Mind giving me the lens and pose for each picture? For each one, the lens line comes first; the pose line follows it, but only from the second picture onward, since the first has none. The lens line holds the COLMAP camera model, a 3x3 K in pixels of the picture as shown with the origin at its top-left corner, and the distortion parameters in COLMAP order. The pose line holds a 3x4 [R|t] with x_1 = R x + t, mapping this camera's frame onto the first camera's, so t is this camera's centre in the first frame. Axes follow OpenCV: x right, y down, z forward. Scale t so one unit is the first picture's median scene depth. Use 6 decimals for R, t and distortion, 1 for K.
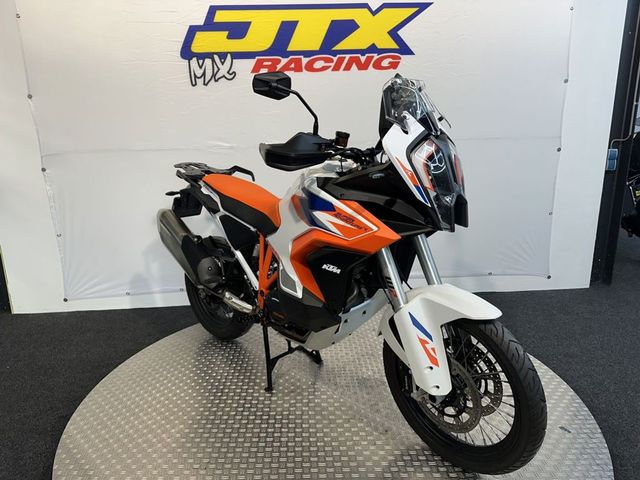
lens RADIAL K [[442.7, 0, 320.0], [0, 442.7, 240.0], [0, 0, 1]] dist [0.004606, -0.026555]
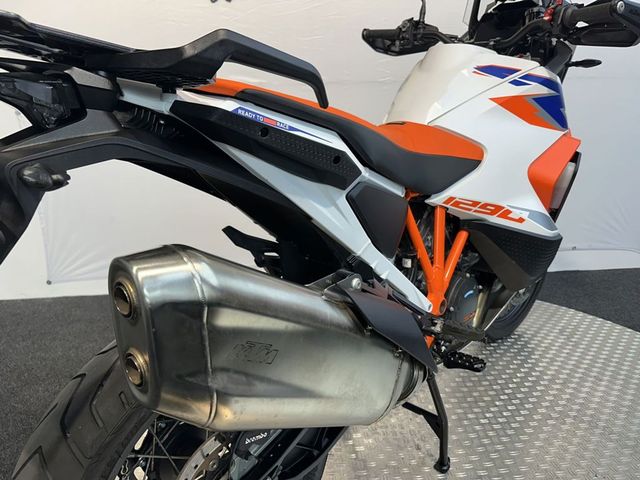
lens RADIAL K [[442.7, 0, 320.0], [0, 442.7, 240.0], [0, 0, 1]] dist [0.004606, -0.026555]
pose [[0.999902, -0.003923, 0.013461, -0.110750], [0.003660, 0.999803, 0.019494, 0.050583], [-0.013535, -0.019442, 0.999719, 0.222898]]
